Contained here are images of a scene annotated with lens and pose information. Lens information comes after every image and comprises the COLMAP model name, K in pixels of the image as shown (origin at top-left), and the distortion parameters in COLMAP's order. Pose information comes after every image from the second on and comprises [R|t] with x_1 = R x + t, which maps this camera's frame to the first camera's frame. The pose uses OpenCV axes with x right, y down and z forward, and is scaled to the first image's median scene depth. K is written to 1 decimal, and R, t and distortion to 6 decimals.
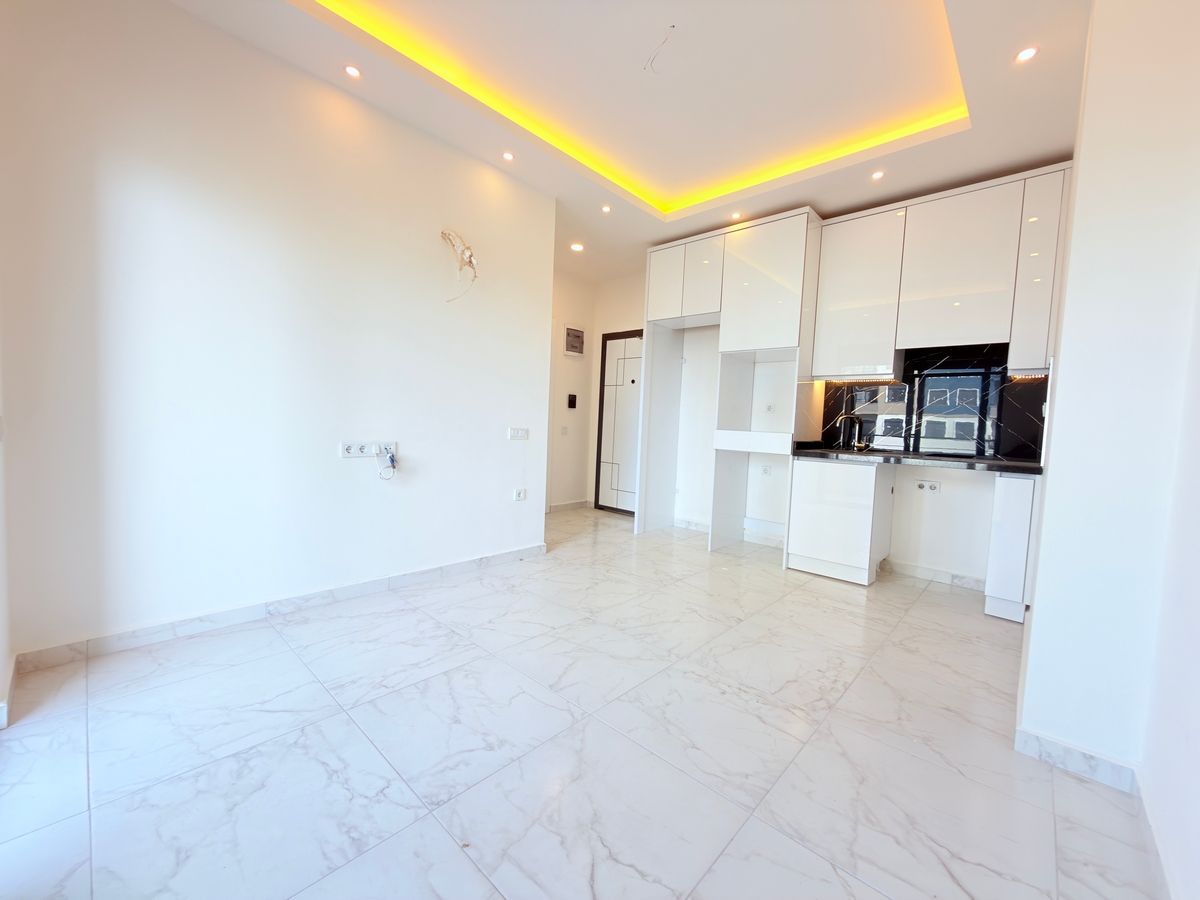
lens RADIAL K [[479.4, 0, 598.1], [0, 479.4, 449.7], [0, 0, 1]] dist [0.001634, -0.000823]
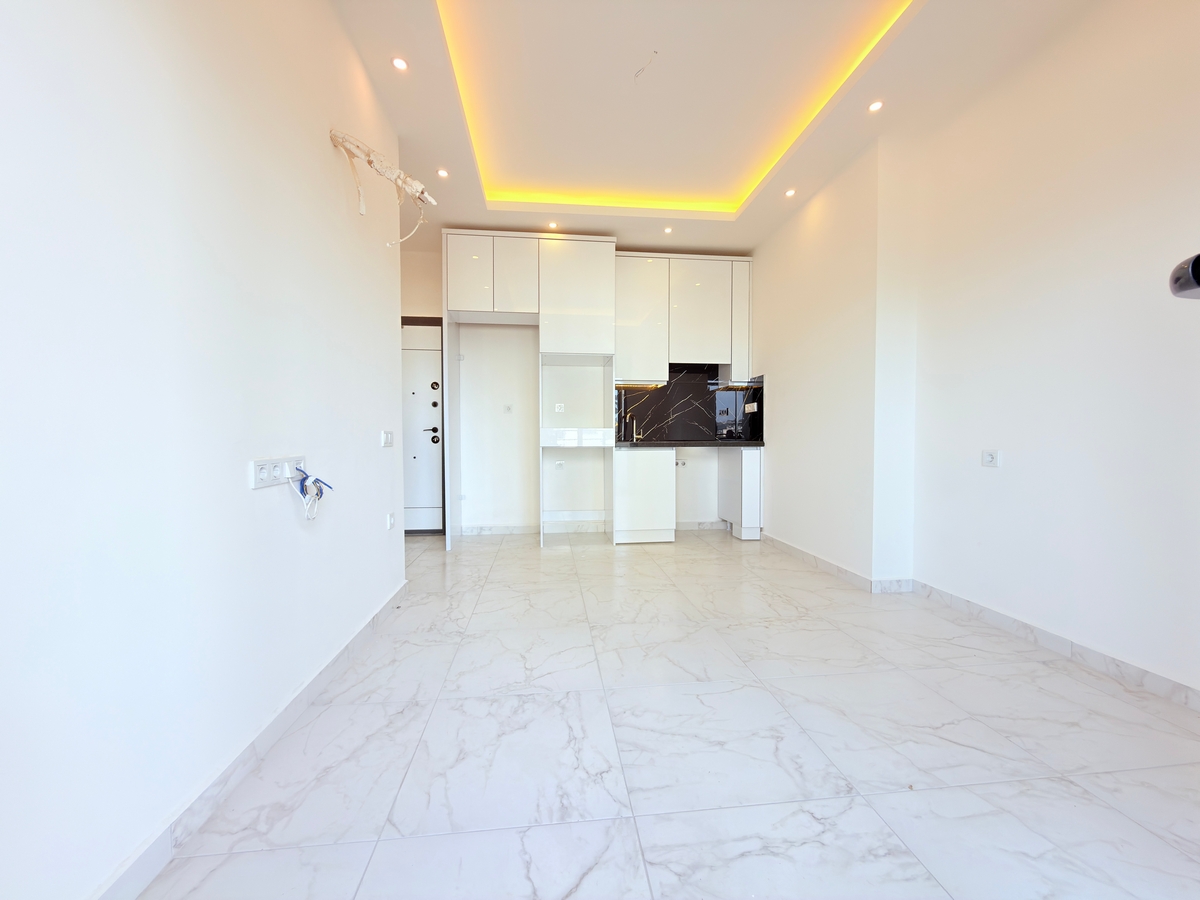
lens RADIAL K [[479.4, 0, 603.5], [0, 479.4, 451.3], [0, 0, 1]] dist [0.001634, -0.000823]
pose [[0.648210, -0.065126, 0.758672, -0.666600], [0.071669, 0.997131, 0.024361, -0.011000], [-0.758081, 0.038582, 0.651018, 0.344189]]
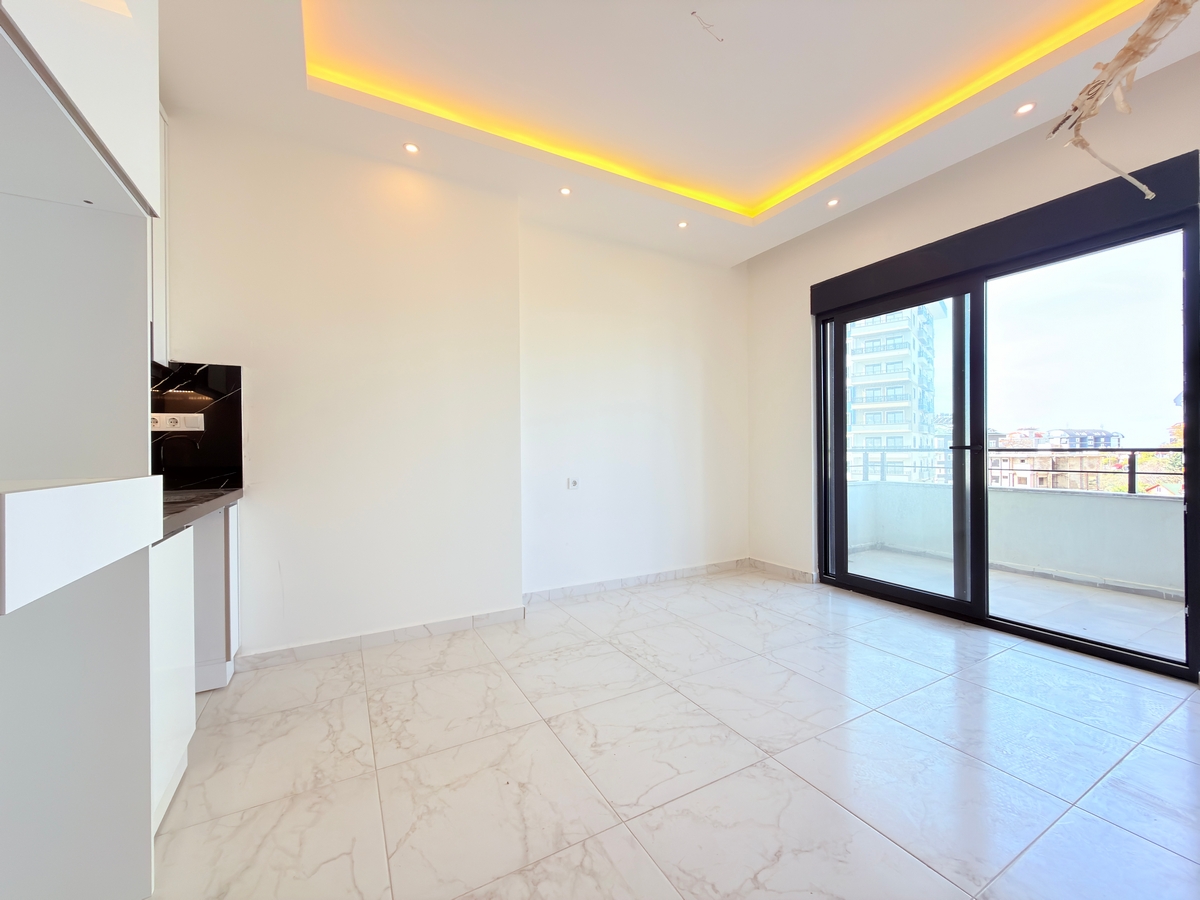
lens RADIAL K [[479.4, 0, 596.8], [0, 479.4, 451.2], [0, 0, 1]] dist [0.001634, -0.000823]
pose [[-0.948369, -0.036293, 0.315086, 0.010948], [-0.015416, 0.997532, 0.068500, -0.104160], [-0.316794, 0.060106, -0.946588, 1.607961]]
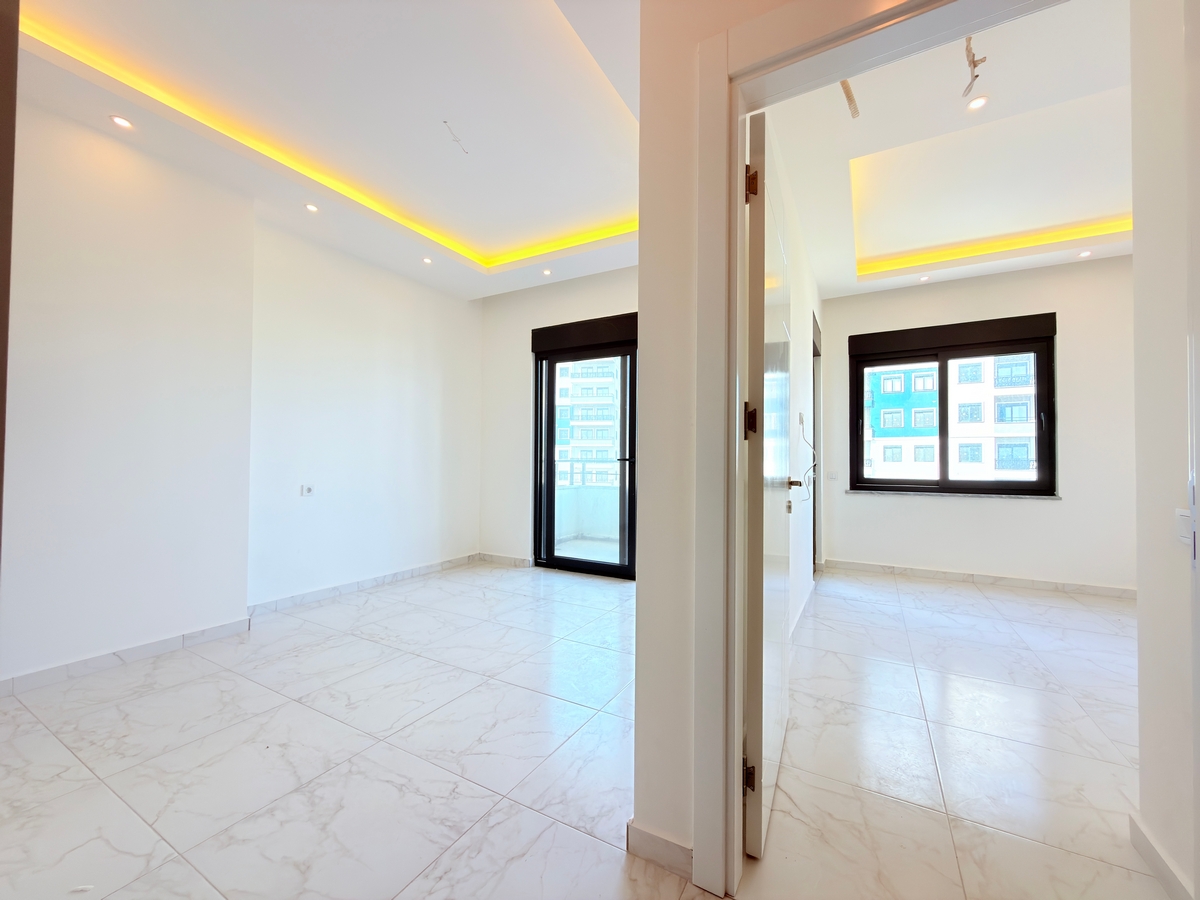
lens RADIAL K [[479.4, 0, 601.7], [0, 479.4, 451.8], [0, 0, 1]] dist [0.001634, -0.000823]
pose [[-0.971672, -0.053988, -0.230084, 0.007572], [-0.061912, 0.997707, 0.027354, -0.116078], [0.228079, 0.040824, -0.972786, 1.849863]]
